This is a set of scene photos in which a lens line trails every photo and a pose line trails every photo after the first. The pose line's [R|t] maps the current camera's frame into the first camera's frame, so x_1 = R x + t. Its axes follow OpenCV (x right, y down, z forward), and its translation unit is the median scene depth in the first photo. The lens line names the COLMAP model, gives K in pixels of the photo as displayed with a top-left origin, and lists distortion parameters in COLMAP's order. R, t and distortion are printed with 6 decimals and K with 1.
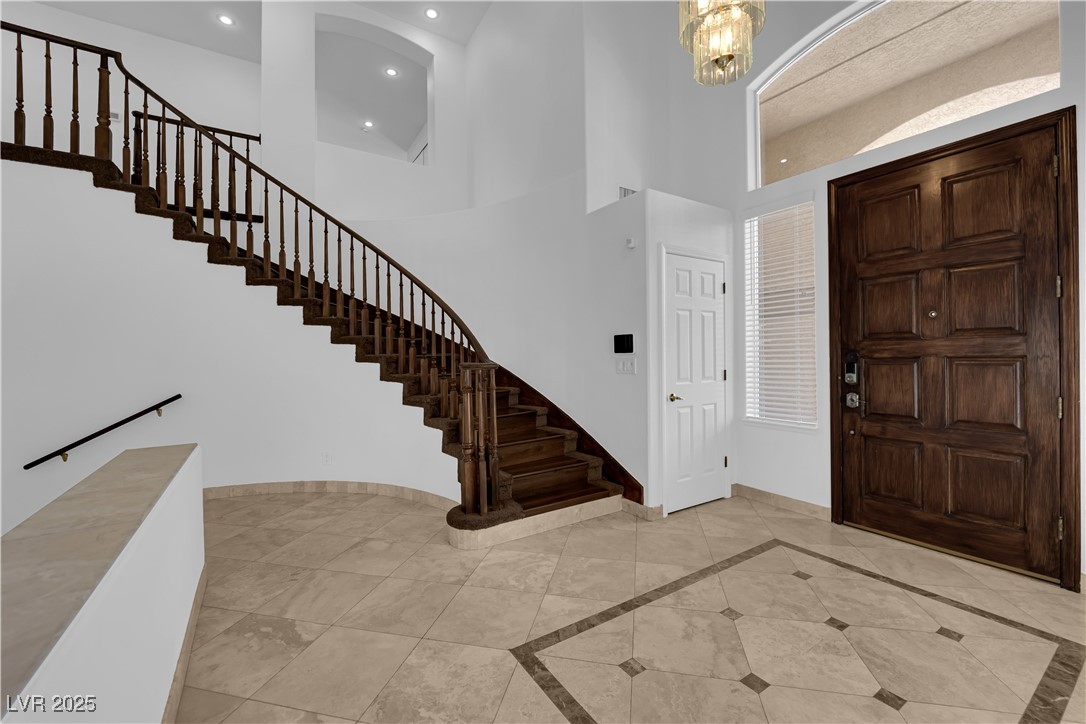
lens RADIAL K [[440.4, 0, 547.3], [0, 440.4, 356.0], [0, 0, 1]] dist [-0.007793, -0.003557]
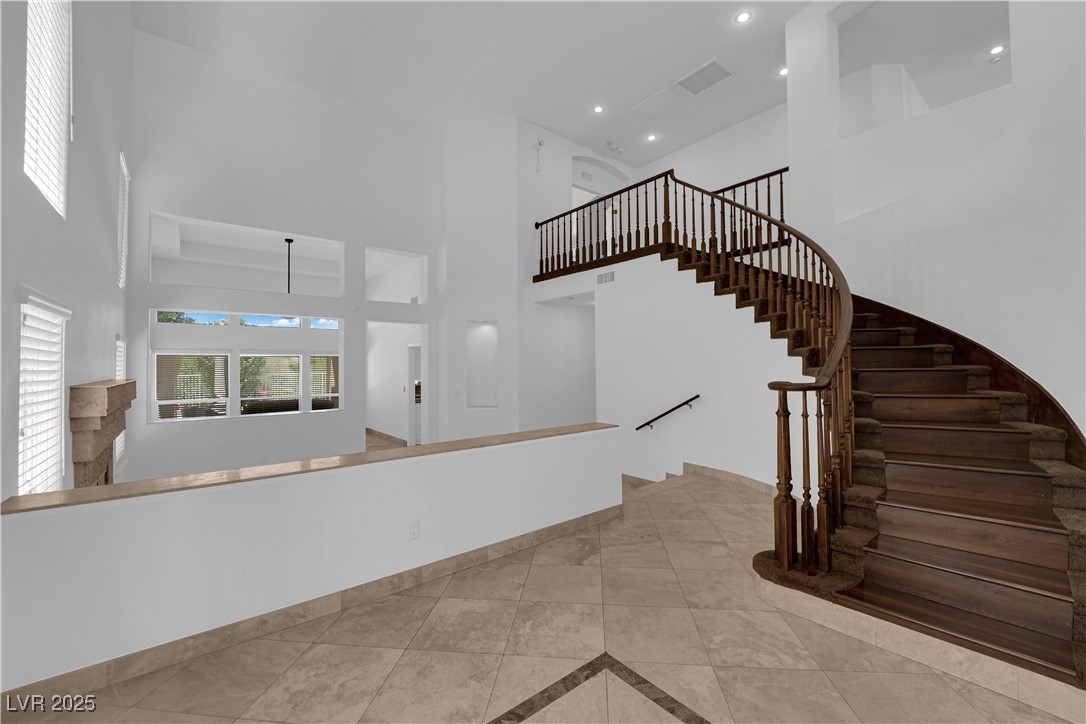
lens RADIAL K [[440.4, 0, 547.4], [0, 440.4, 355.1], [0, 0, 1]] dist [-0.007793, -0.003557]
pose [[0.110927, -0.014544, -0.993722, 0.588033], [0.004464, 0.999890, -0.014135, -0.024367], [0.993819, -0.002868, 0.110980, 0.449298]]
